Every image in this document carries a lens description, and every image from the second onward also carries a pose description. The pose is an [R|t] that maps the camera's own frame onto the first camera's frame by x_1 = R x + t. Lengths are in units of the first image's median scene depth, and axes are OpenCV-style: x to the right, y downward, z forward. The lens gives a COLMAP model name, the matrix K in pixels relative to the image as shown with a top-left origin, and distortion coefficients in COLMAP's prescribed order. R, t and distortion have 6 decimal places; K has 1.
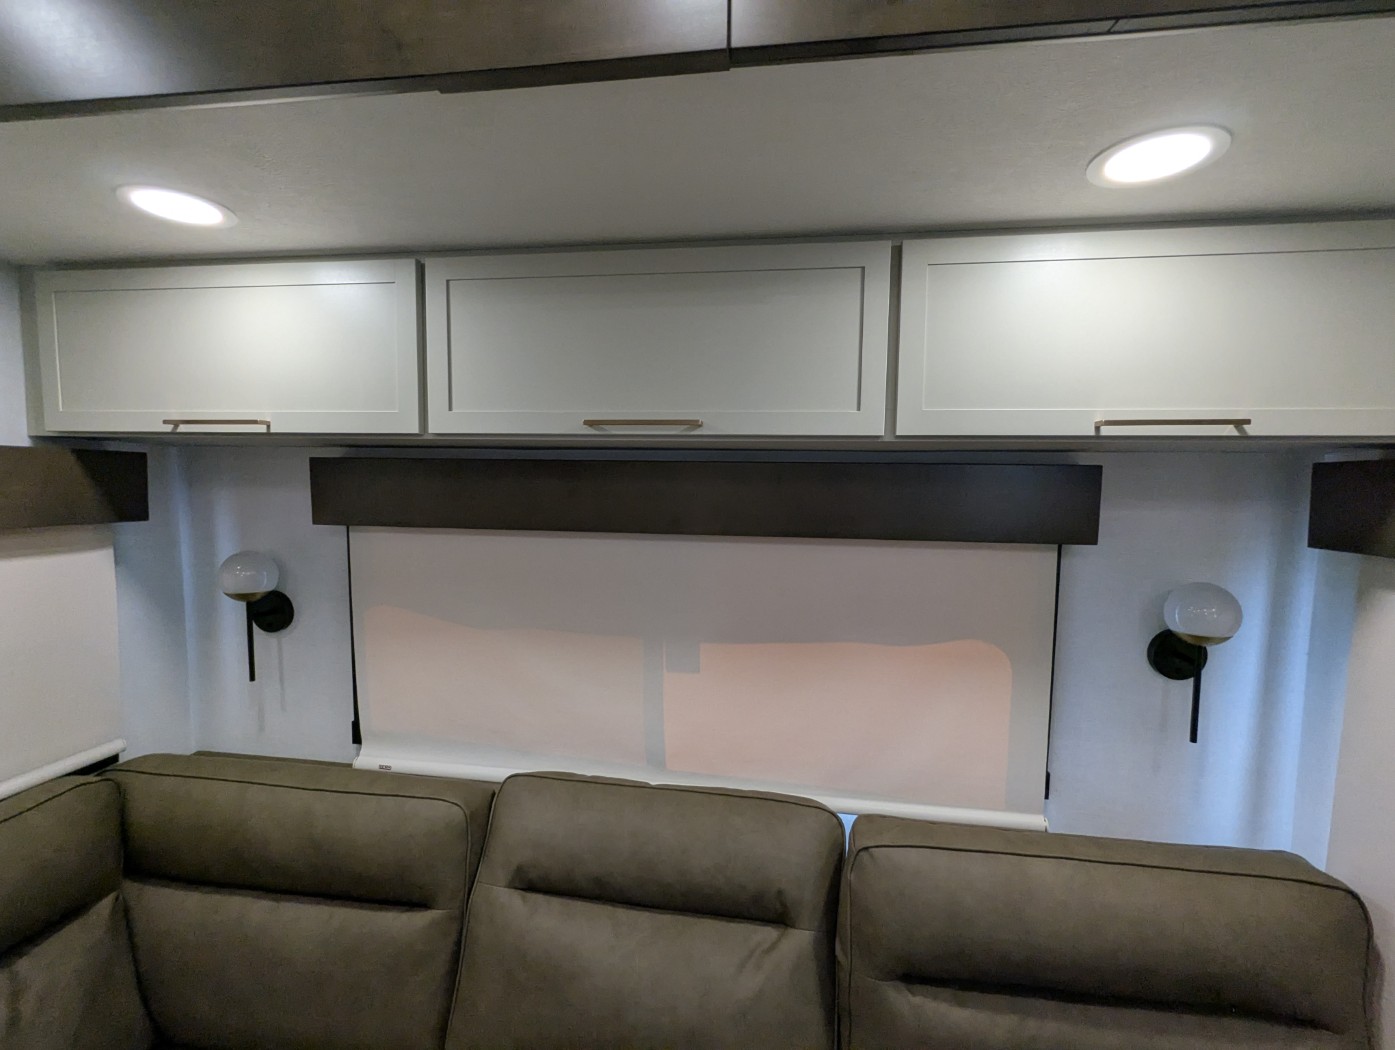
lens RADIAL K [[662.9, 0, 697.5], [0, 662.9, 525.0], [0, 0, 1]] dist [-0.001400, 0.001142]
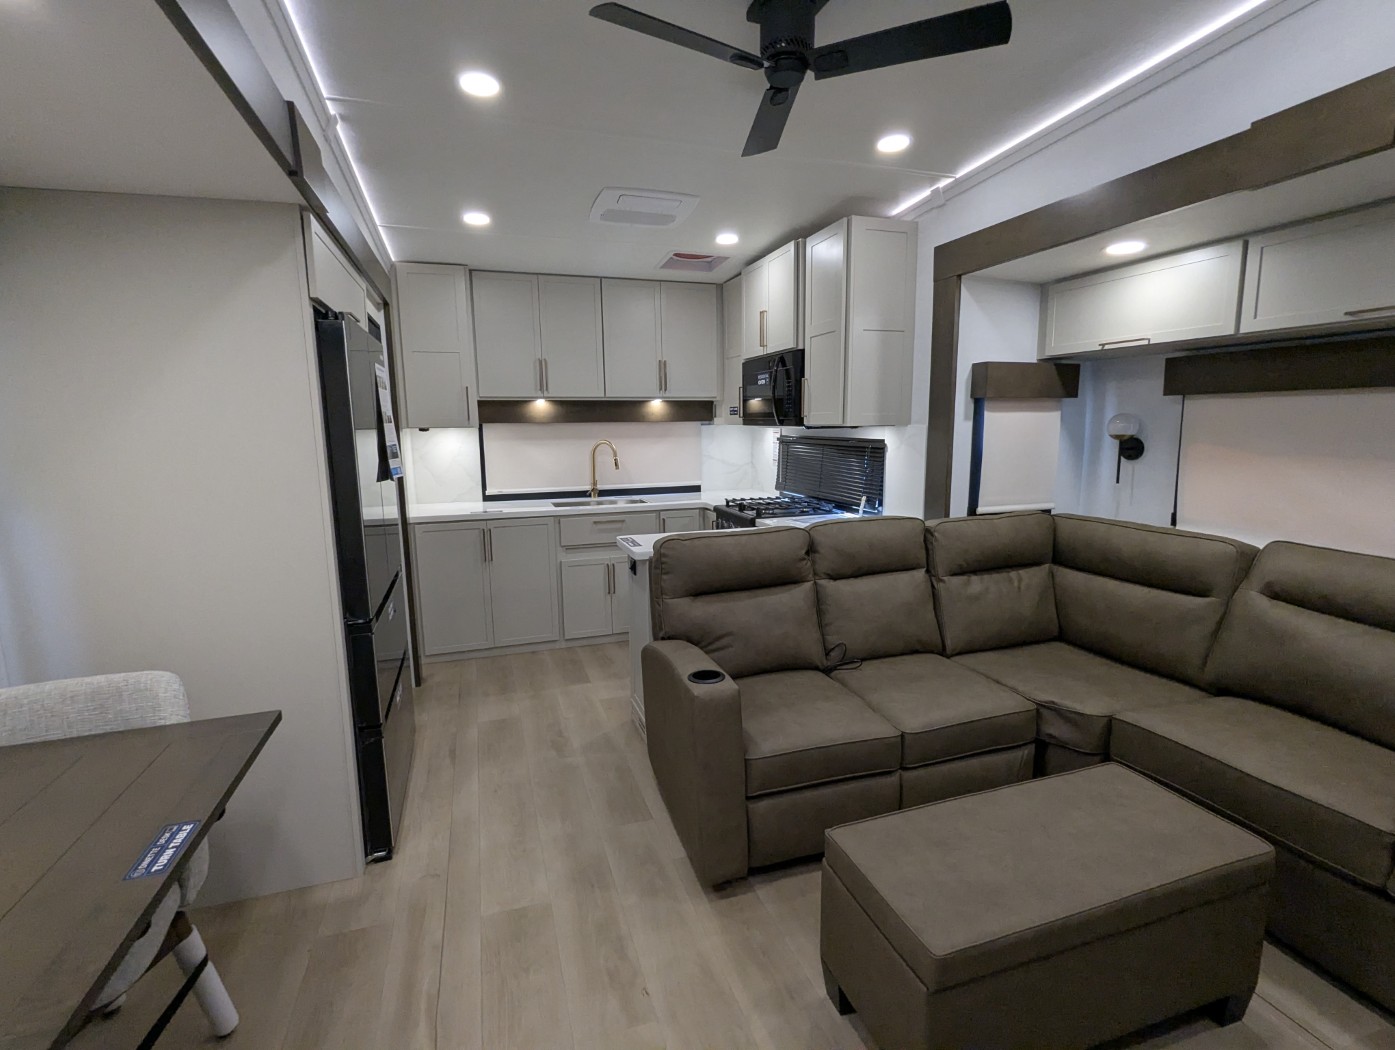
lens RADIAL K [[662.9, 0, 697.5], [0, 662.9, 525.0], [0, 0, 1]] dist [-0.001400, 0.001142]
pose [[0.450126, 0.119563, -0.884925, 0.570550], [-0.044954, 0.992773, 0.111269, 0.236759], [0.891833, -0.010304, 0.452248, -1.109642]]
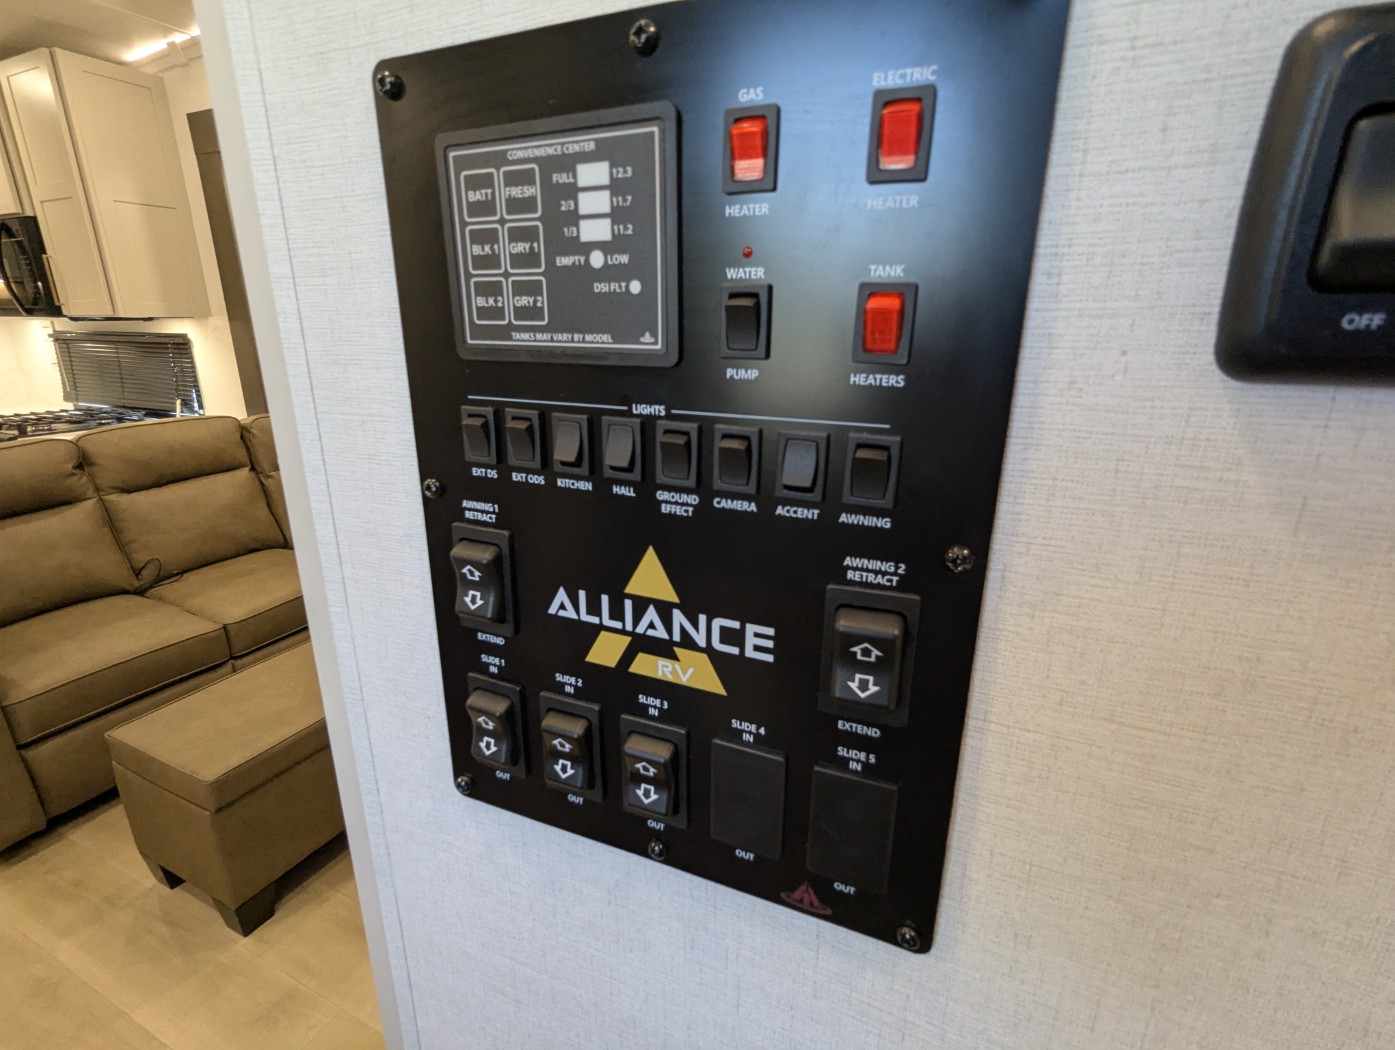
lens RADIAL K [[662.9, 0, 697.5], [0, 662.9, 525.0], [0, 0, 1]] dist [-0.001400, 0.001142]
pose [[0.956612, 0.077509, -0.280865, 1.009150], [-0.011831, 0.973506, 0.228355, 0.263154], [0.291123, -0.215124, 0.932185, -1.080353]]
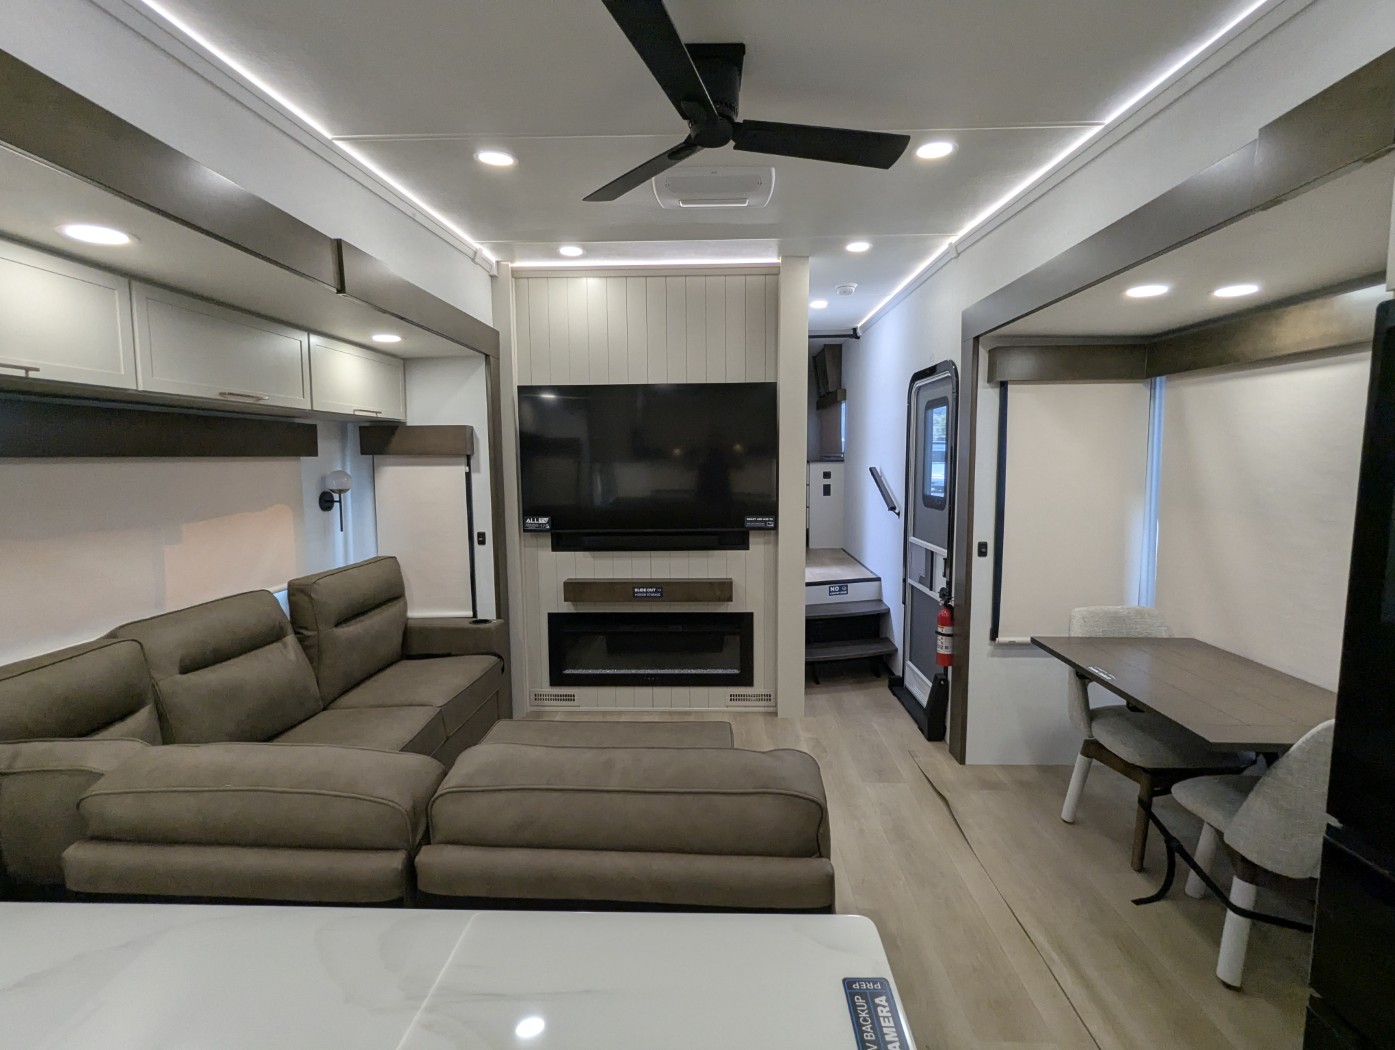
lens RADIAL K [[662.9, 0, 697.5], [0, 662.9, 525.0], [0, 0, 1]] dist [-0.001400, 0.001142]
pose [[-0.115847, -0.116326, 0.986432, -1.967800], [0.072533, 0.989476, 0.125203, 0.072471], [-0.990615, 0.086053, -0.106191, -0.121211]]
